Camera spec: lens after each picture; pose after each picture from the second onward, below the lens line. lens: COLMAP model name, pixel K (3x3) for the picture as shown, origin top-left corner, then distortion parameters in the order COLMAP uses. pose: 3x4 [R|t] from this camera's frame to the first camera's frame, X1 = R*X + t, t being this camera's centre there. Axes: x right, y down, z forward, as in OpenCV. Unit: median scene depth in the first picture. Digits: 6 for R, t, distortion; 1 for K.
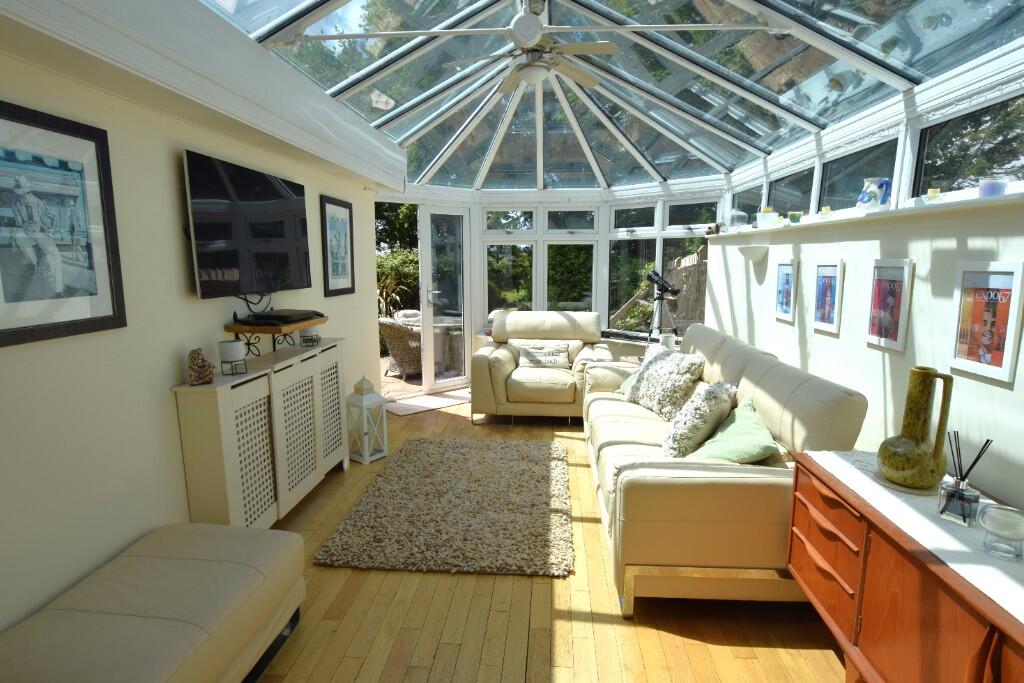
lens RADIAL K [[510.8, 0, 512.0], [0, 510.8, 341.5], [0, 0, 1]] dist [-0.001713, -0.000506]
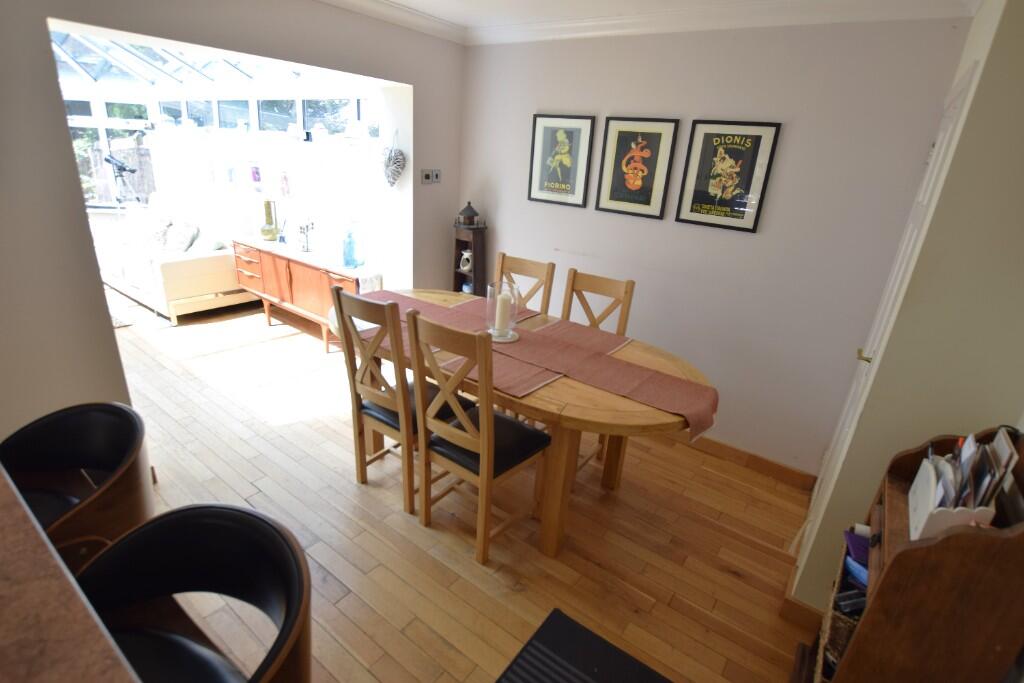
lens RADIAL K [[510.8, 0, 512.0], [0, 510.8, 341.5], [0, 0, 1]] dist [-0.001713, -0.000506]
pose [[0.528443, -0.263375, 0.807082, -0.500380], [0.078018, 0.961705, 0.262750, 0.083913], [-0.845376, -0.075881, 0.528754, -0.869876]]
